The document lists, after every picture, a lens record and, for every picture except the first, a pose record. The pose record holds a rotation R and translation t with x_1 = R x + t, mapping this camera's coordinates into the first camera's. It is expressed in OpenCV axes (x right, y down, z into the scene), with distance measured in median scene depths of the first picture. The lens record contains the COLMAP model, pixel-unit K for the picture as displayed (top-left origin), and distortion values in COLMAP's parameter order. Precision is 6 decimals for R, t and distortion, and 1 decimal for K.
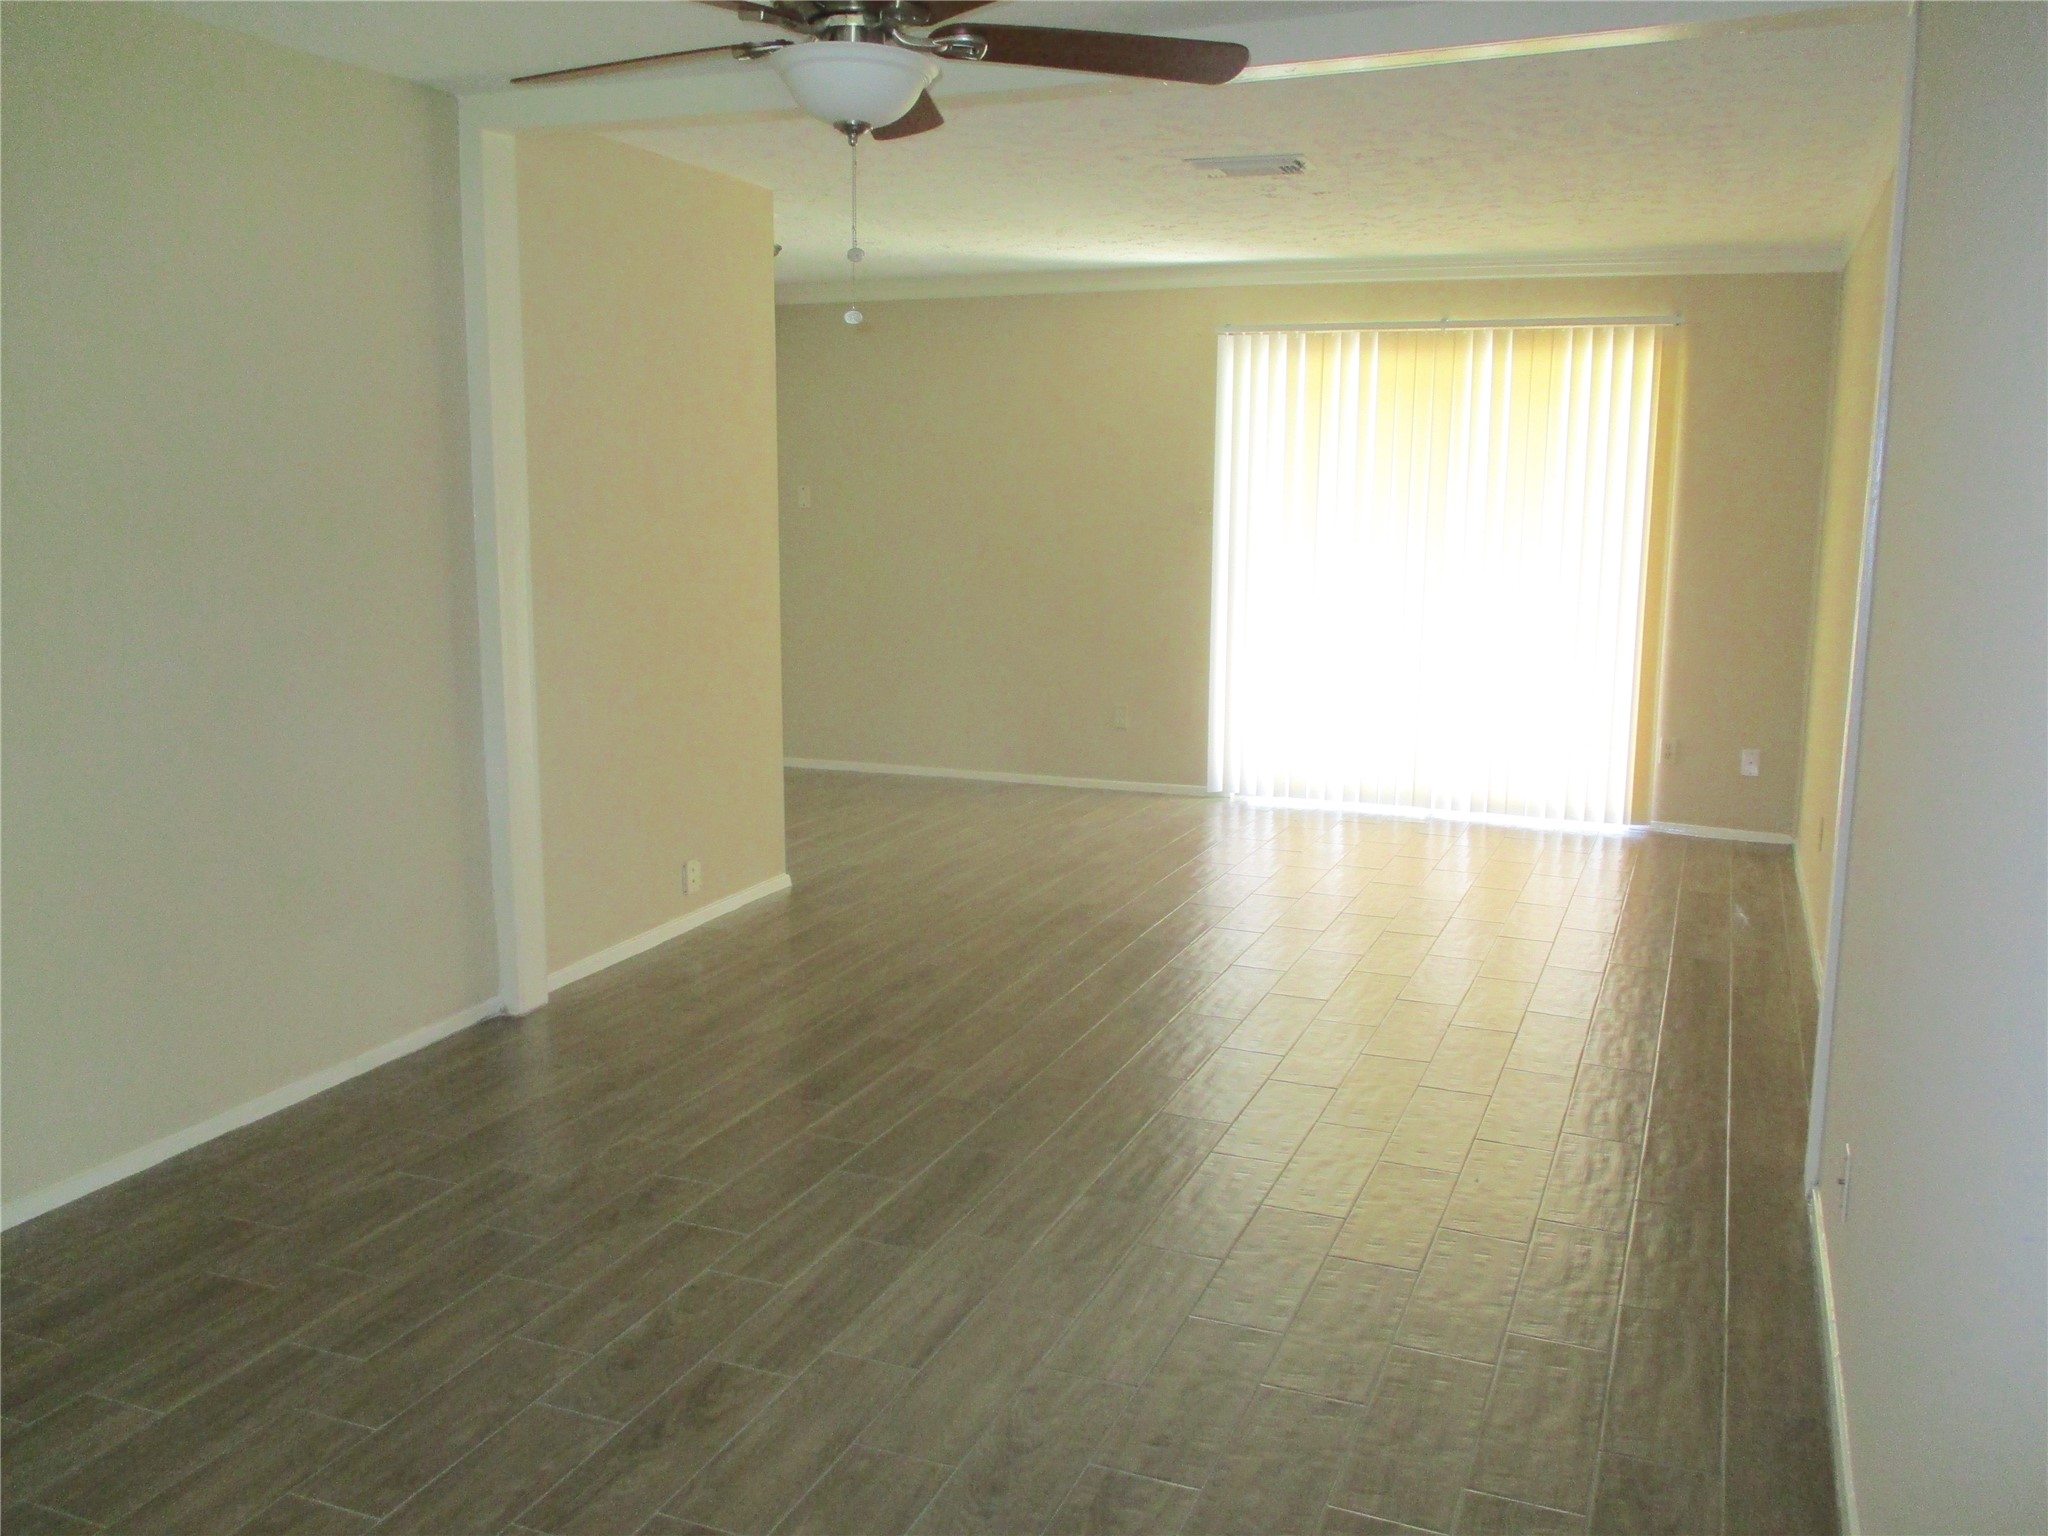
lens RADIAL K [[1695.0, 0, 1019.5], [0, 1695.0, 733.4], [0, 0, 1]] dist [0.011167, -0.053378]
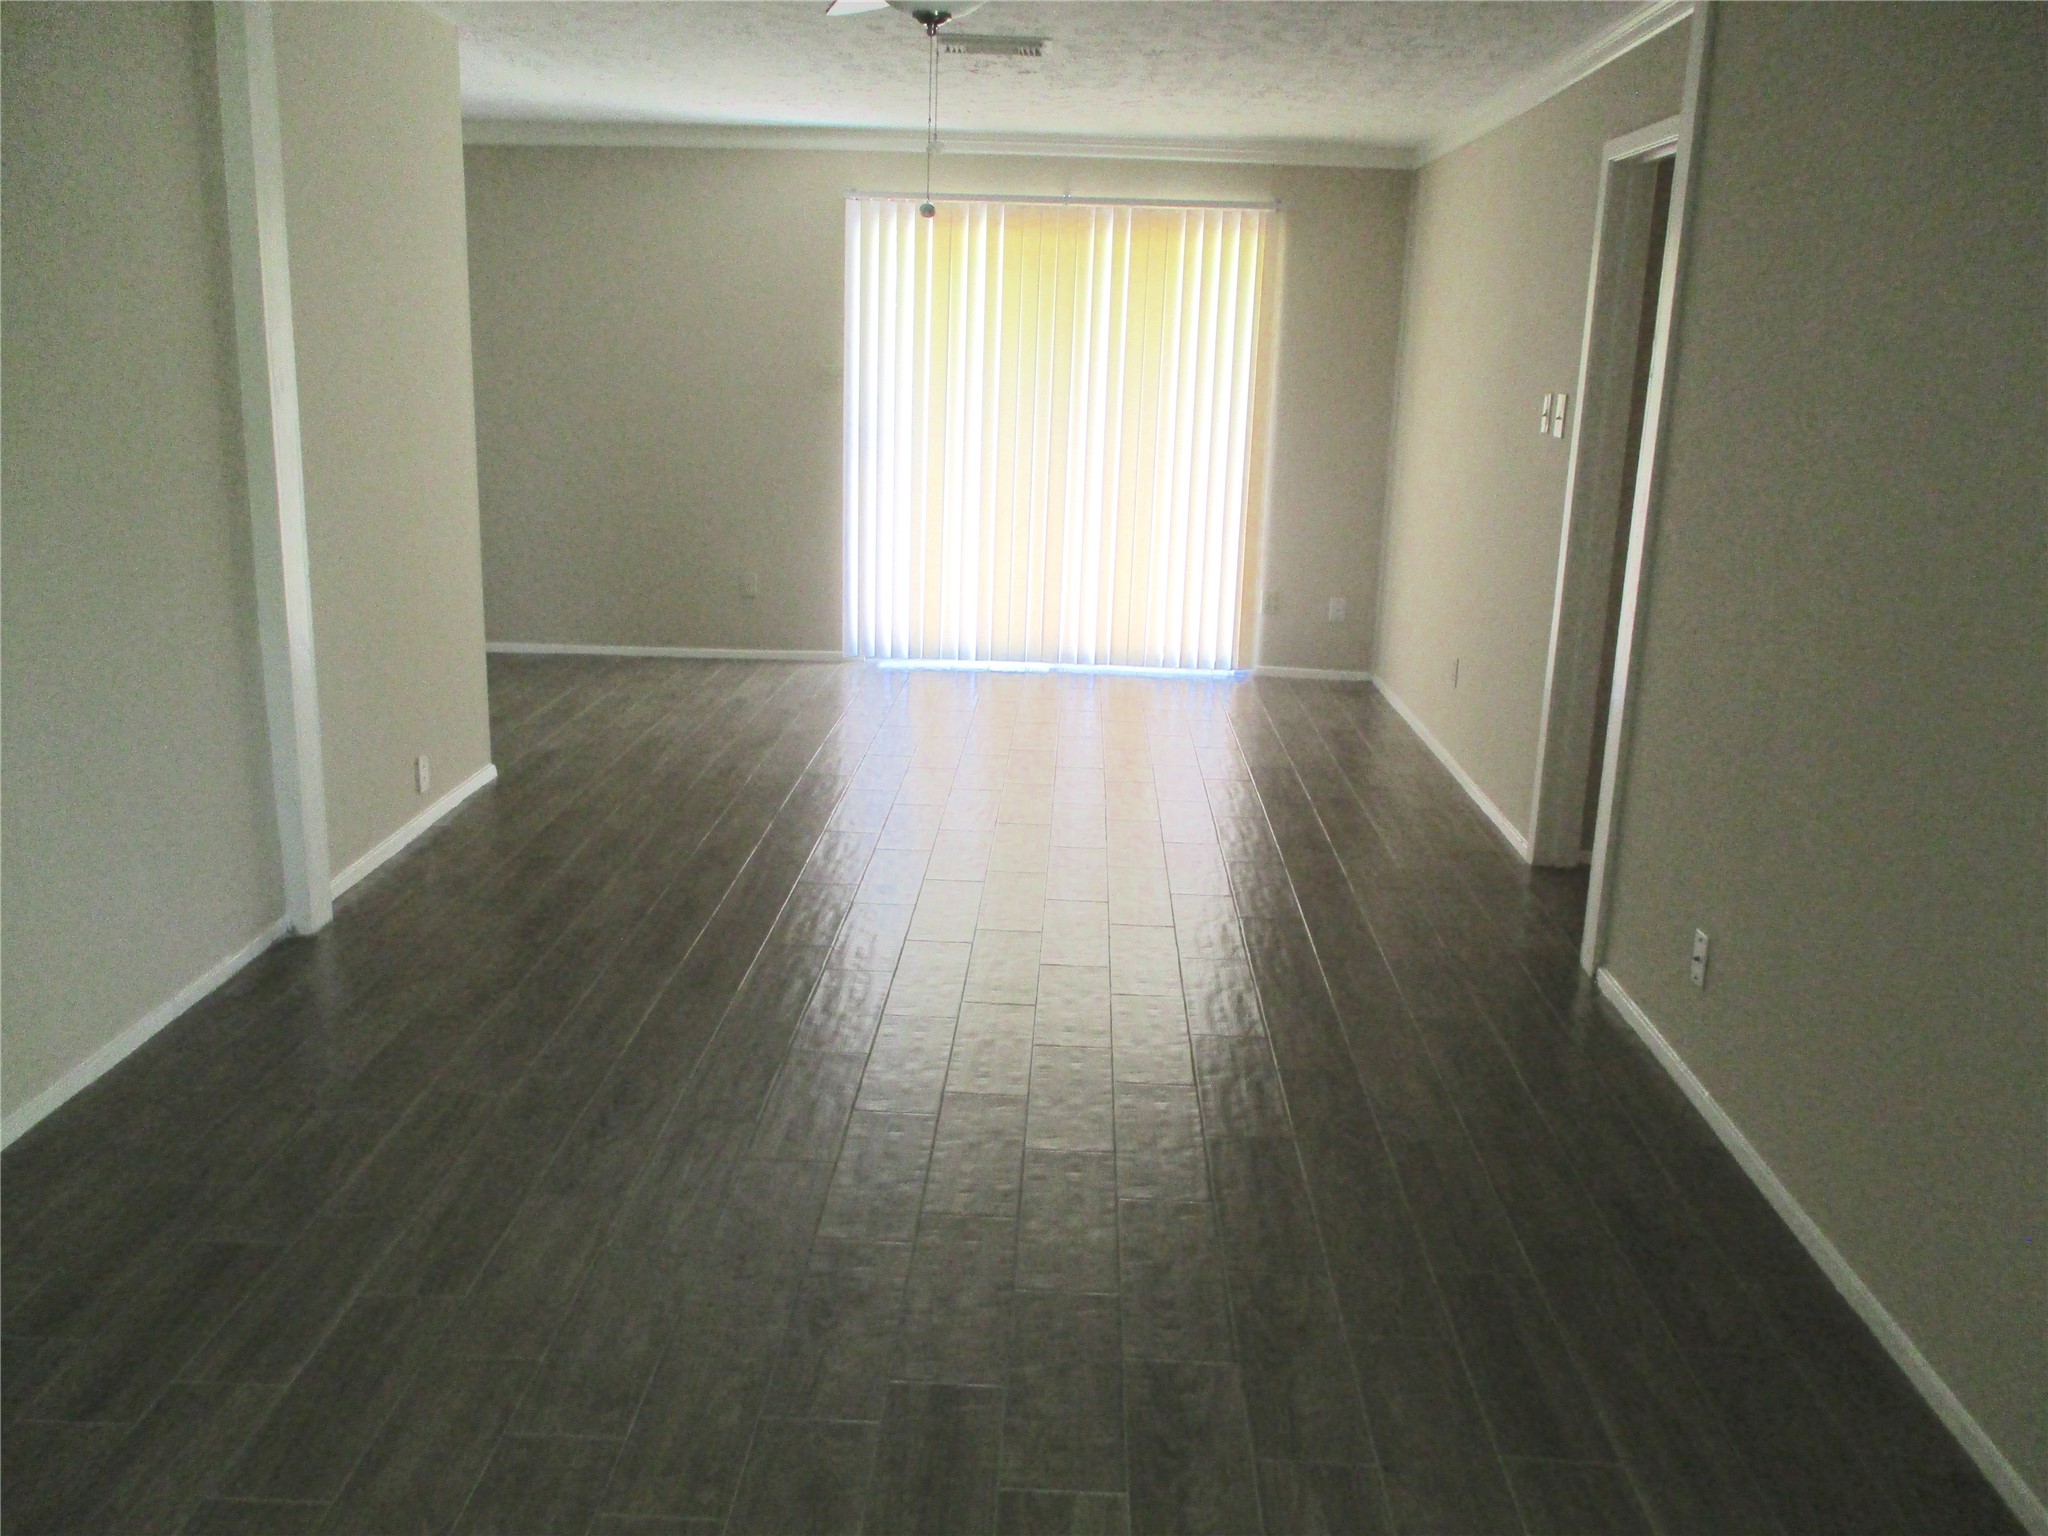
lens RADIAL K [[1704.7, 0, 1027.3], [0, 1704.7, 727.2], [0, 0, 1]] dist [-0.060911, 0.000760]
pose [[0.930804, -0.060094, 0.360546, -0.188105], [0.033840, 0.996324, 0.078699, -0.001152], [-0.363950, -0.061053, 0.929416, 0.025382]]
